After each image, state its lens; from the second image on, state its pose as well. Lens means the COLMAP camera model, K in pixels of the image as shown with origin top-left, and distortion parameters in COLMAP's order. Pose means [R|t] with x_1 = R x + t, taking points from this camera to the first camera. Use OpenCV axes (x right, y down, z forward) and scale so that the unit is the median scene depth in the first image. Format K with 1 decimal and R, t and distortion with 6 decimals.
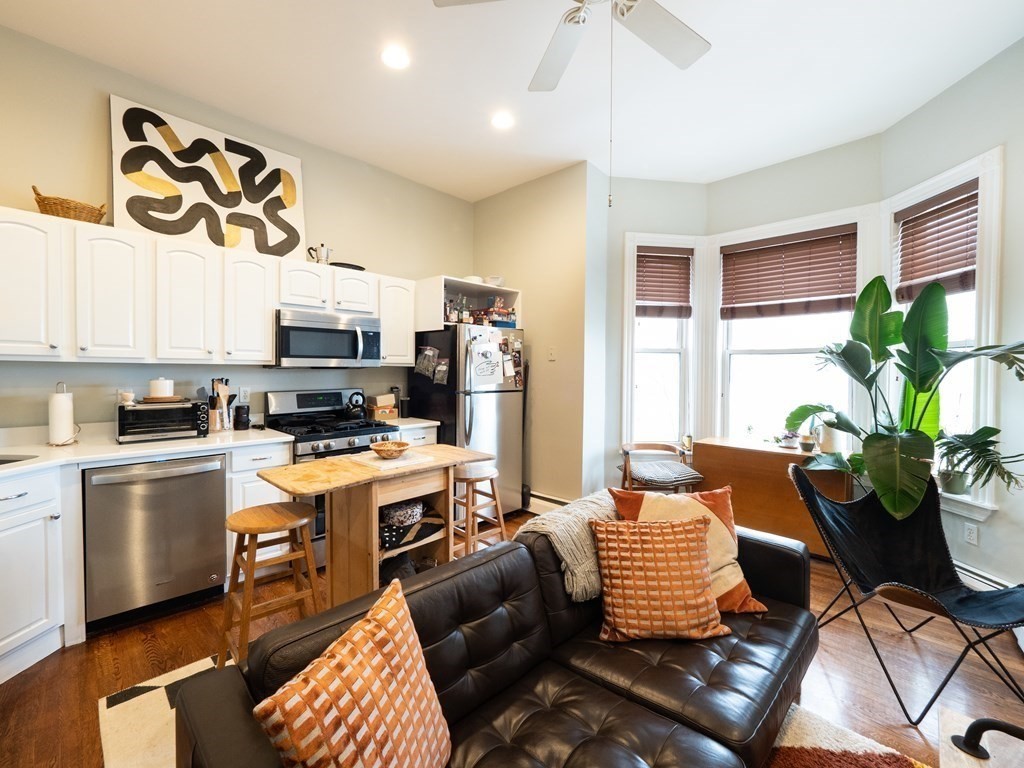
lens RADIAL K [[428.3, 0, 509.9], [0, 428.3, 379.7], [0, 0, 1]] dist [-0.017455, -0.000658]
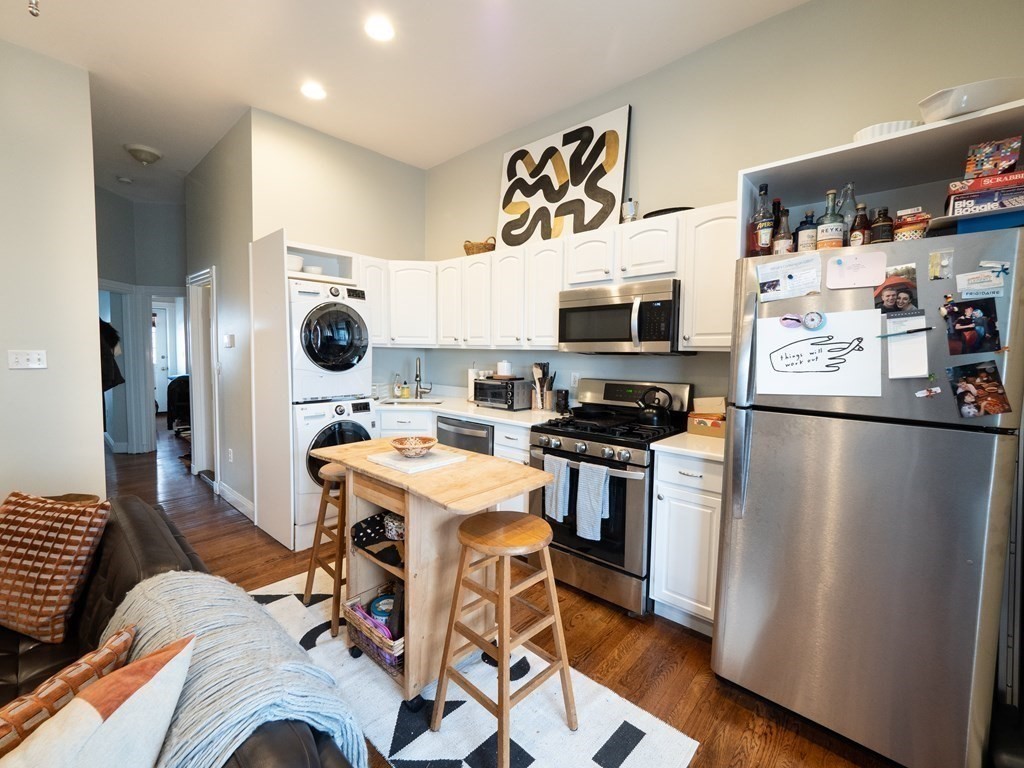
lens RADIAL K [[428.3, 0, 509.9], [0, 428.3, 379.7], [0, 0, 1]] dist [-0.017455, -0.000658]
pose [[0.021747, 0.060400, -0.997937, 0.388438], [-0.034403, 0.997627, 0.059632, -0.020201], [0.999171, 0.033035, 0.023773, 0.799583]]
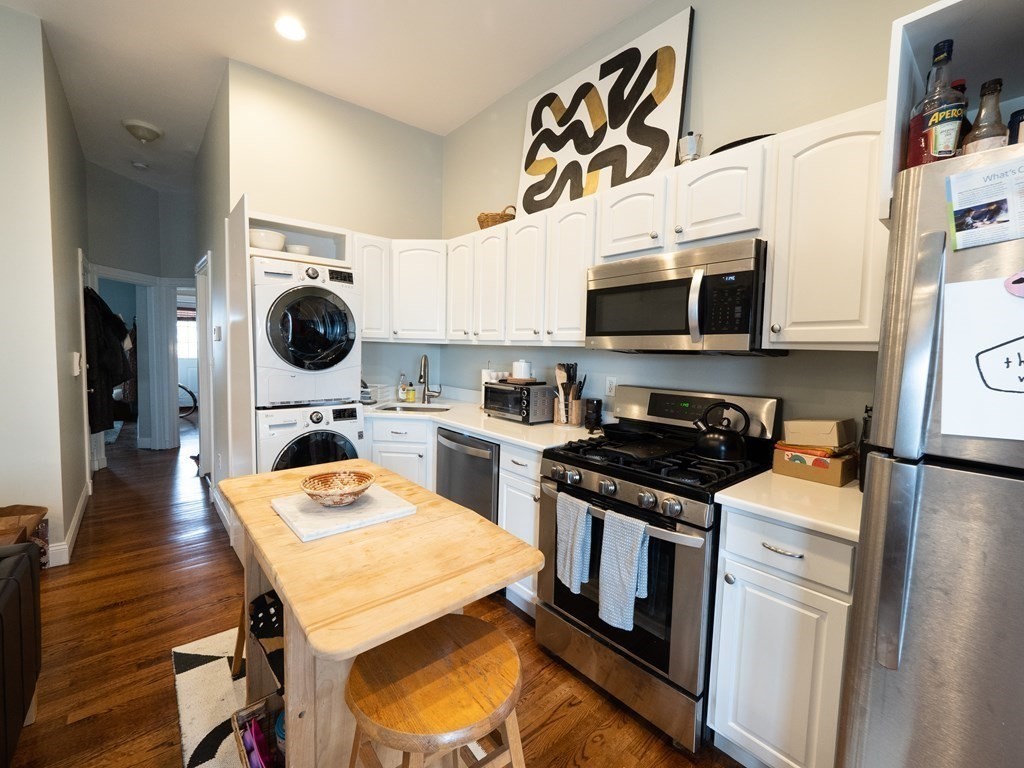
lens RADIAL K [[428.3, 0, 509.9], [0, 428.3, 379.7], [0, 0, 1]] dist [-0.017455, -0.000658]
pose [[-0.102996, 0.062429, -0.992721, 0.167247], [-0.045938, 0.996665, 0.067443, -0.020428], [0.993620, 0.052550, -0.099785, 0.871828]]
